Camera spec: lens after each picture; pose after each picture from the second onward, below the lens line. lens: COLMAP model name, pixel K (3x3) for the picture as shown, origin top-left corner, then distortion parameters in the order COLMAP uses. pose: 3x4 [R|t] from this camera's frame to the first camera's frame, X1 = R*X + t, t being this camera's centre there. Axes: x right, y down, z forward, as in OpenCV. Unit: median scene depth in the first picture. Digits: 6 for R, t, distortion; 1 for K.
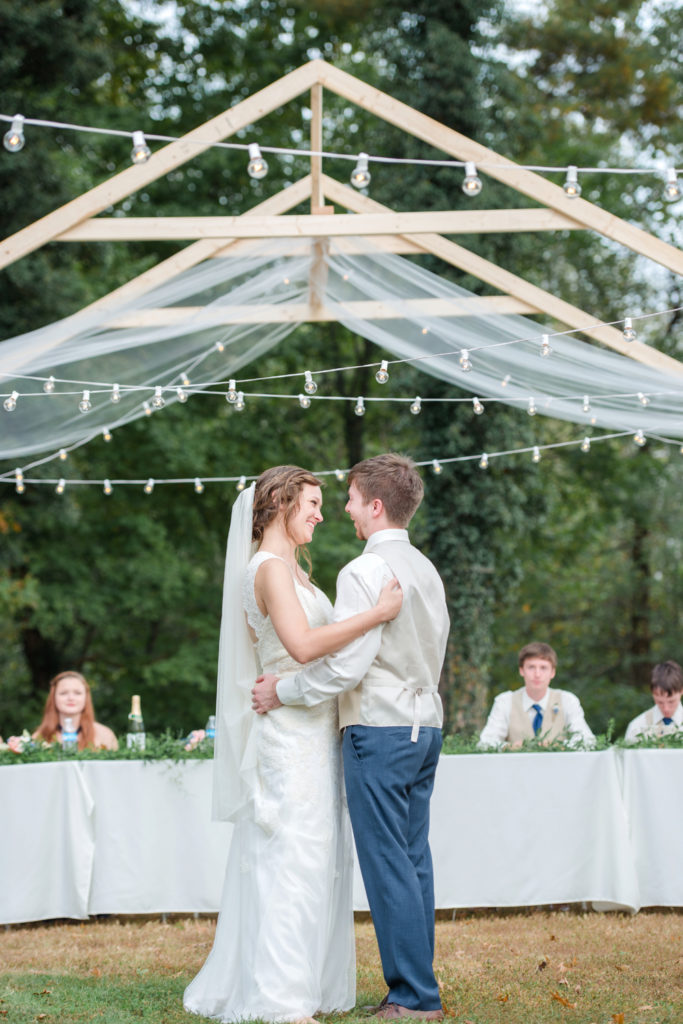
lens RADIAL K [[2737.2, 0, 343.2], [0, 2737.2, 506.0], [0, 0, 1]] dist [0.164836, 0.000000]
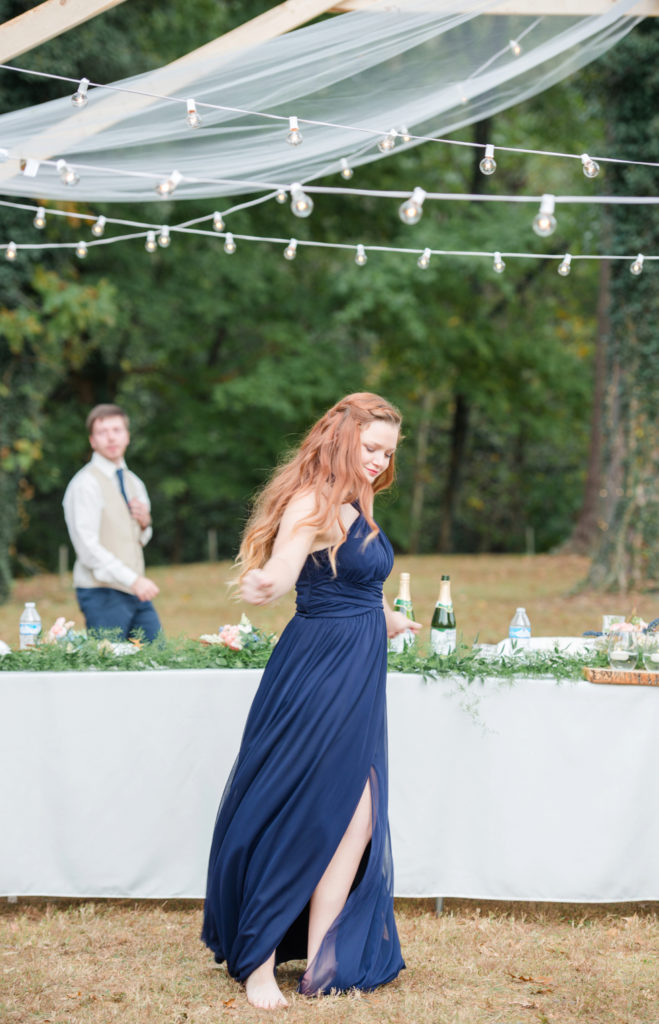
lens RADIAL K [[3117.1, 0, 338.1], [0, 3117.1, 509.9], [0, 0, 1]] dist [0.315974, 0.000000]
pose [[0.998469, 0.055258, -0.002498, -0.041977], [-0.054616, 0.992008, 0.113741, -0.015686], [0.008763, -0.113431, 0.993507, 0.104302]]
